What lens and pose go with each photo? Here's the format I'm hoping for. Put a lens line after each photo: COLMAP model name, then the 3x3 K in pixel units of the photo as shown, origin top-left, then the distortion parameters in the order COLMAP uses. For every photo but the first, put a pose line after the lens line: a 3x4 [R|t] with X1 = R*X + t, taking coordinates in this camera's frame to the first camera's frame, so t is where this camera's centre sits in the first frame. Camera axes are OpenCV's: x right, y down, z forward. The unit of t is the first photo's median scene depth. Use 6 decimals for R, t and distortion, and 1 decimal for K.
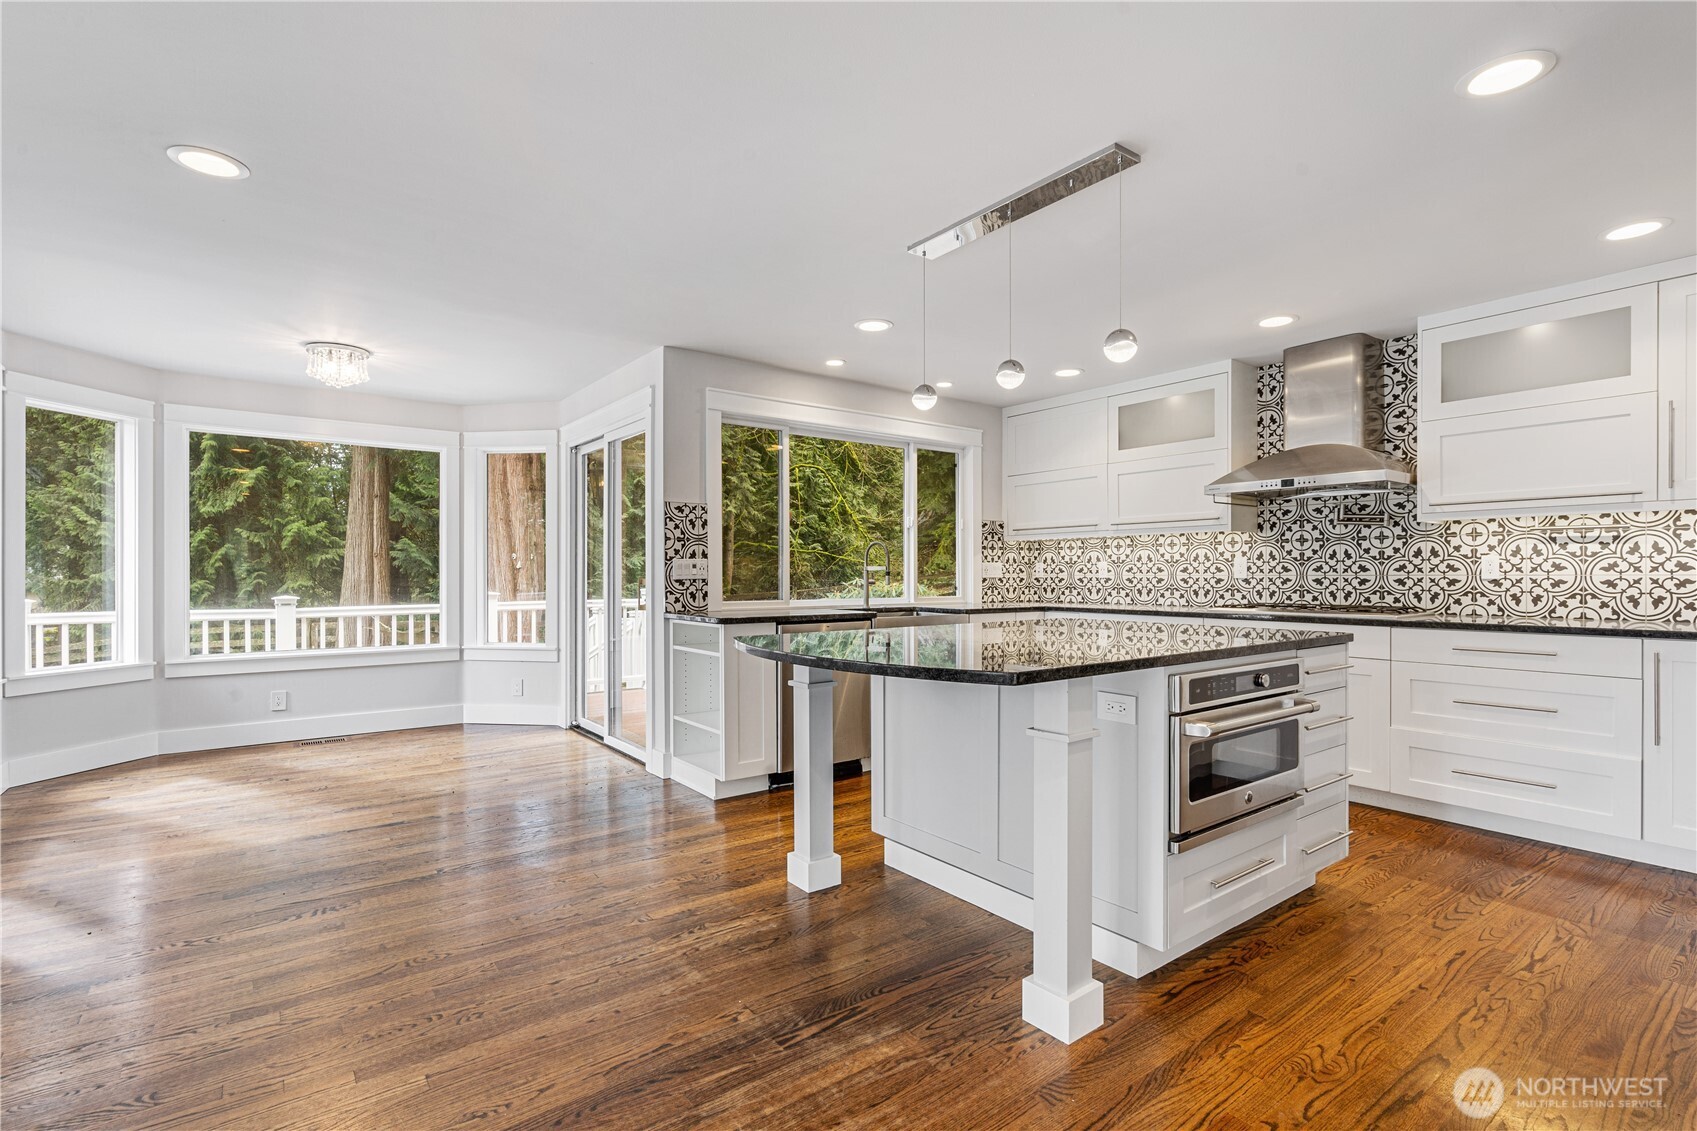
lens RADIAL K [[776.8, 0, 865.3], [0, 776.8, 580.7], [0, 0, 1]] dist [-0.003308, 0.002057]
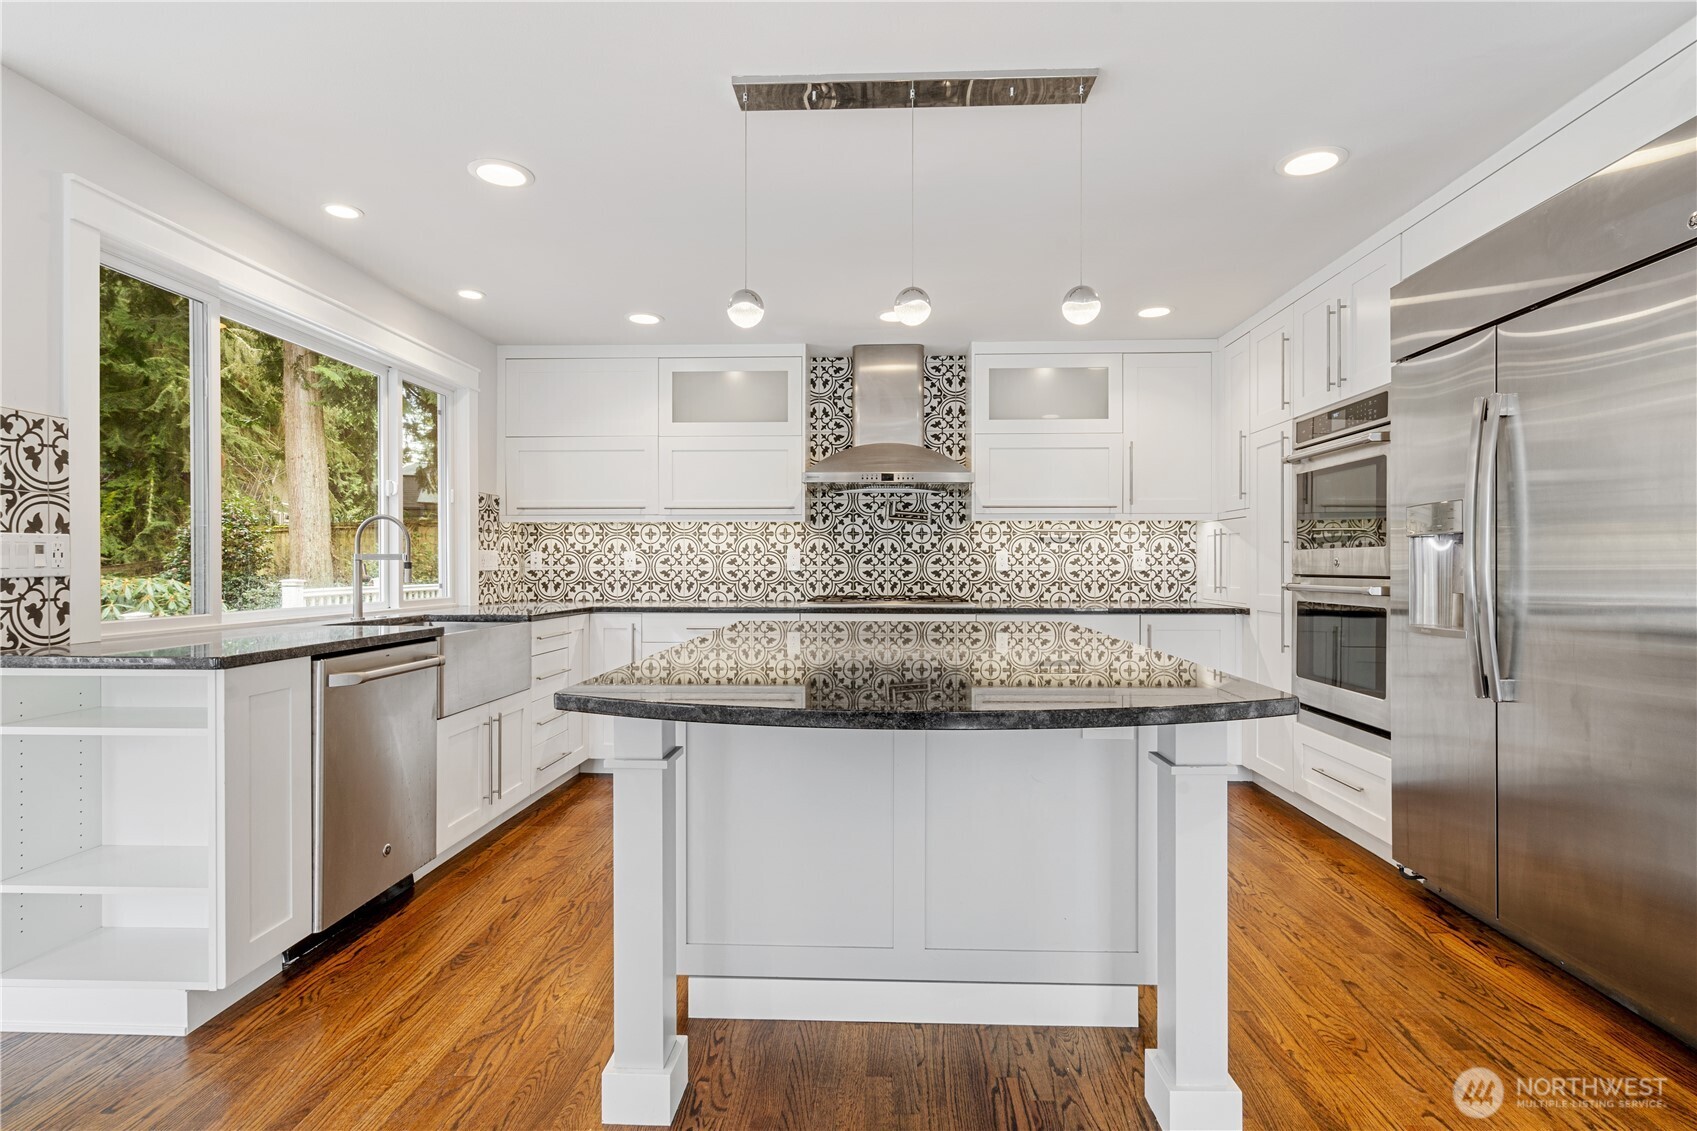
lens RADIAL K [[816.7, 0, 835.9], [0, 816.7, 566.6], [0, 0, 1]] dist [0.002862, 0.000480]
pose [[0.645986, 0.000114, 0.763349, -0.273569], [0.005169, 0.999976, -0.004524, -0.003487], [-0.763332, 0.006868, 0.645970, 0.310092]]
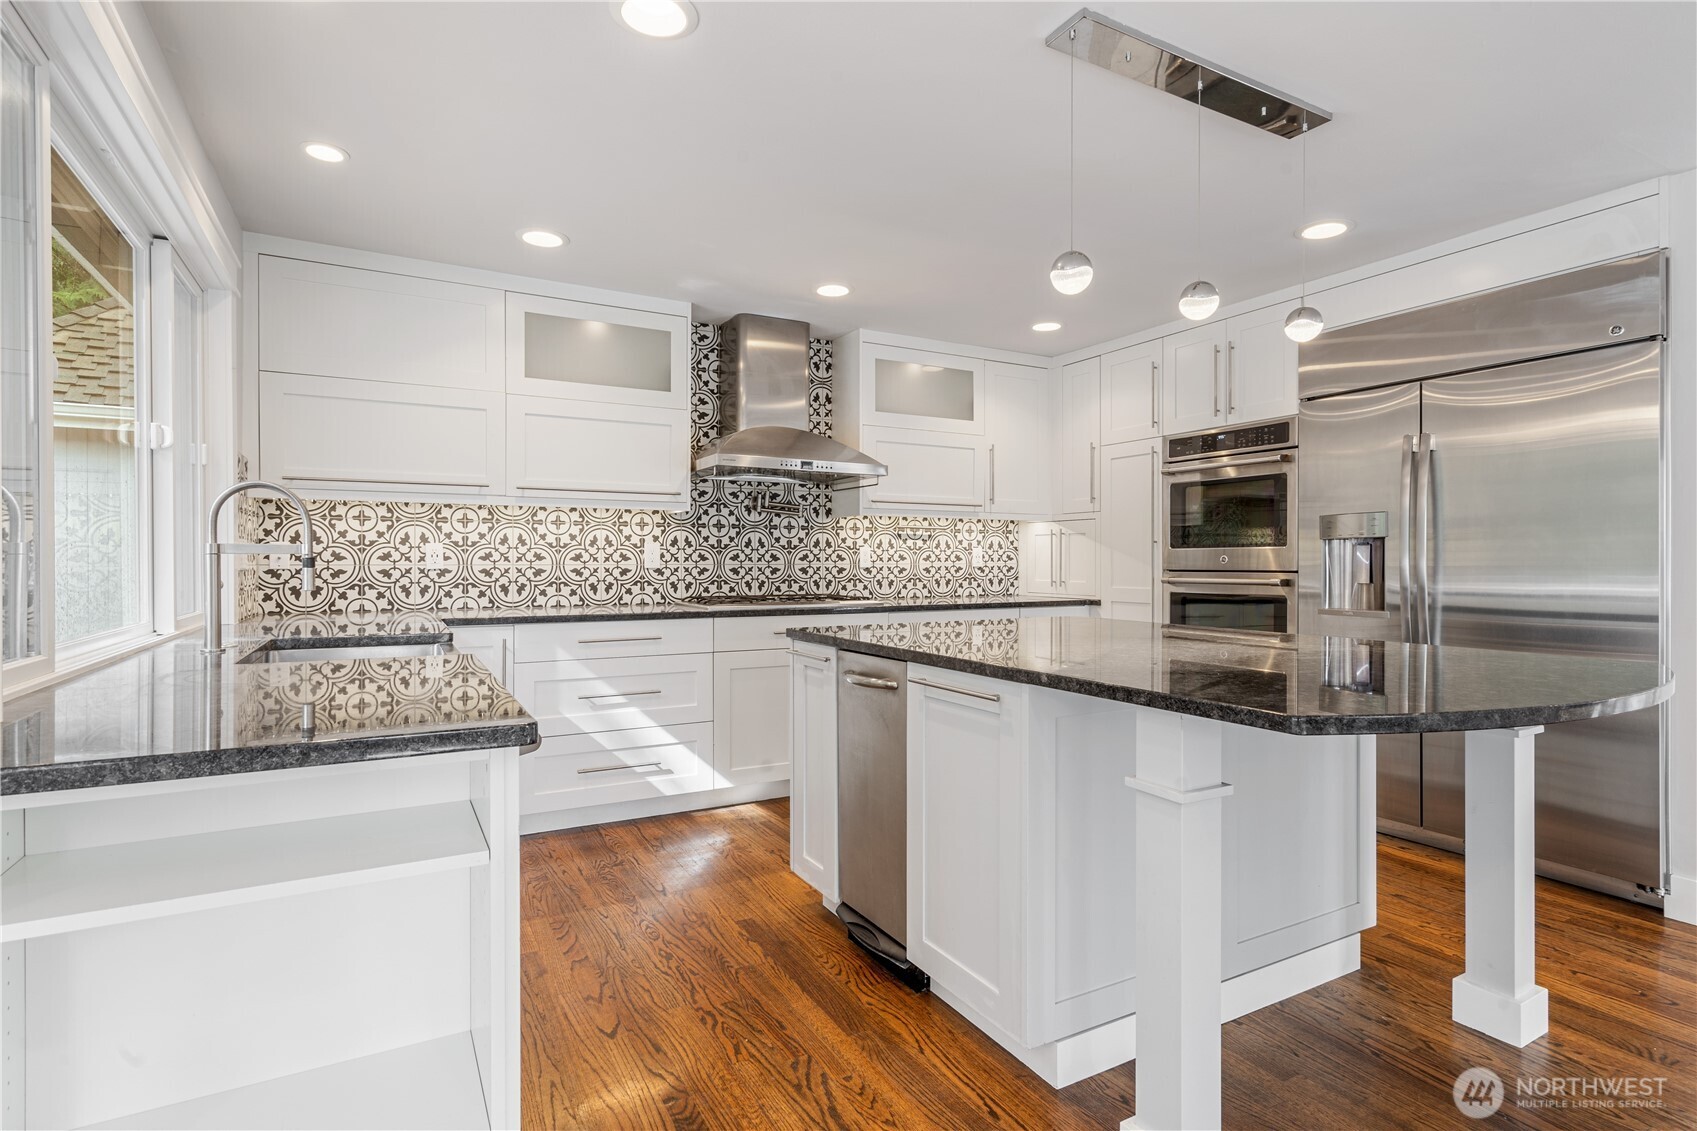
lens RADIAL K [[856.1, 0, 846.1], [0, 856.1, 557.7], [0, 0, 1]] dist [0.002418, 0.002206]
pose [[0.150853, 0.007928, 0.988524, -0.393334], [0.008412, 0.999921, -0.009303, -0.004317], [-0.988520, 0.009719, 0.150775, 0.686936]]
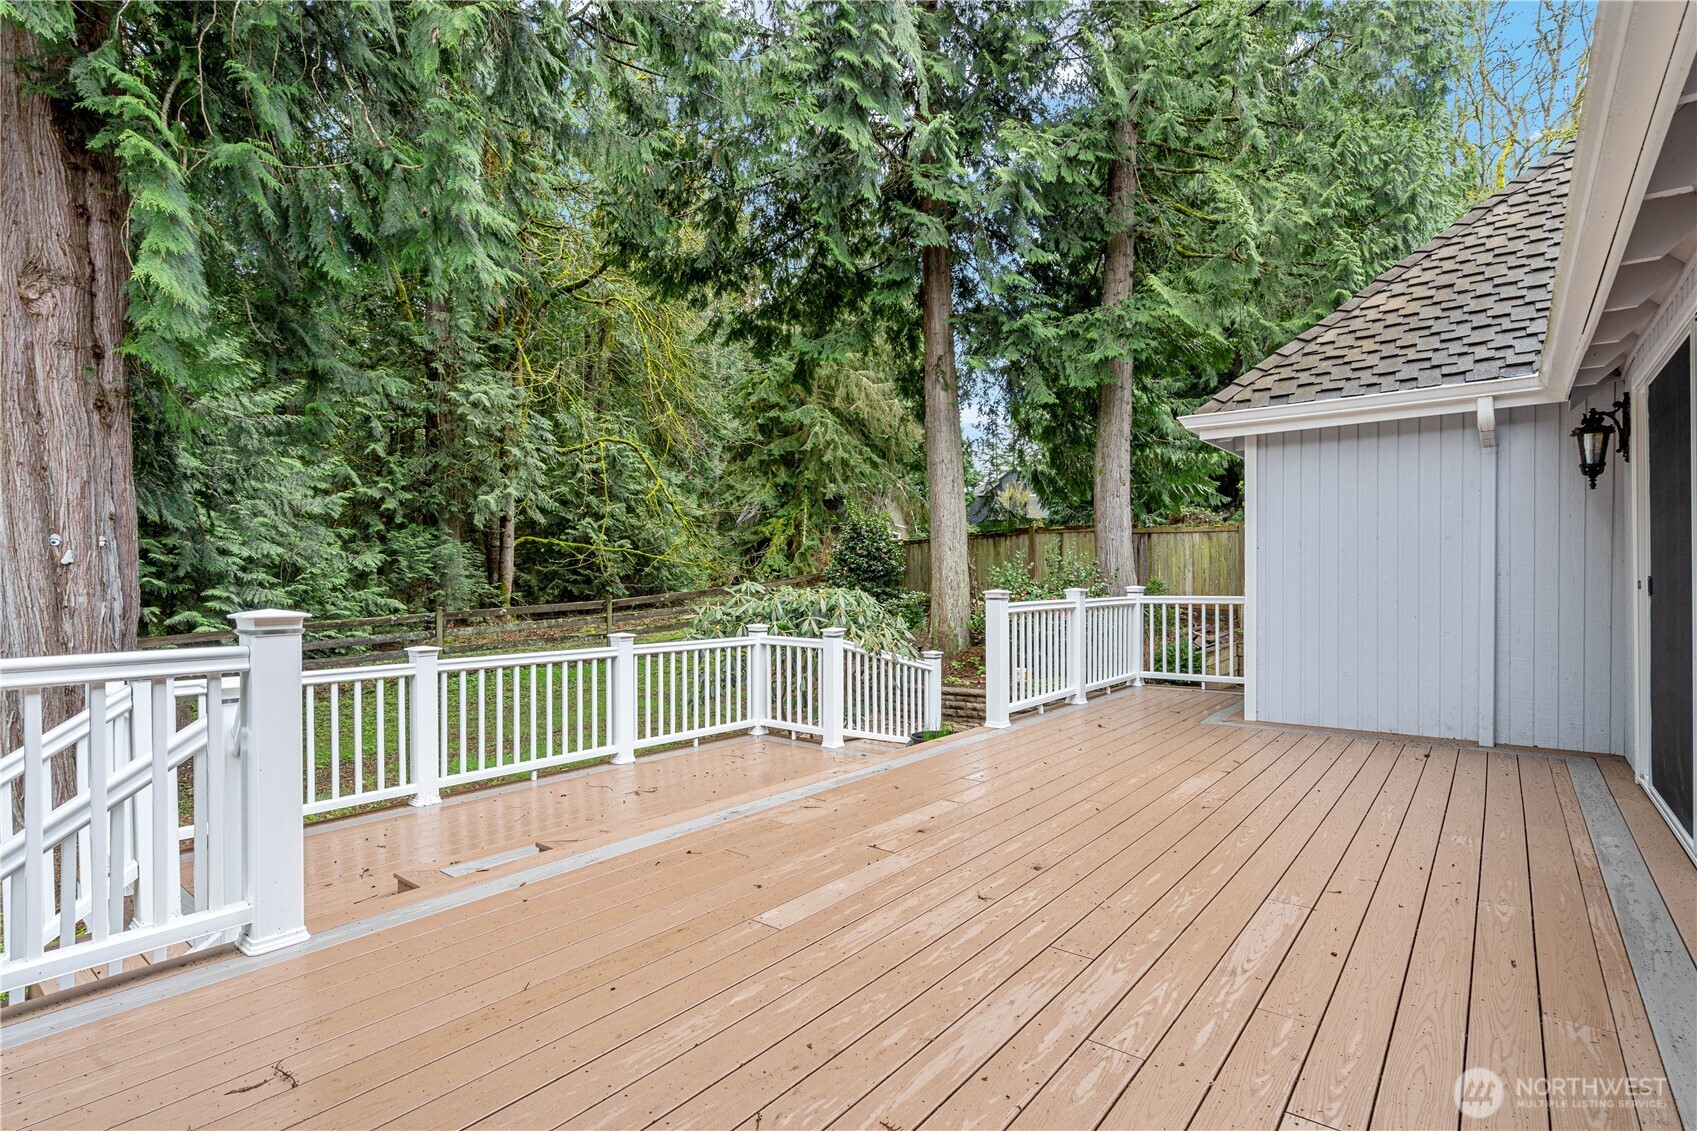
lens RADIAL K [[776.8, 0, 837.5], [0, 776.8, 590.1], [0, 0, 1]] dist [-0.003308, 0.002057]
pose [[0.973776, -0.004815, 0.227456, -0.222052], [0.003661, 0.999978, 0.005495, 0.001325], [-0.227478, -0.004519, 0.973773, 1.182364]]
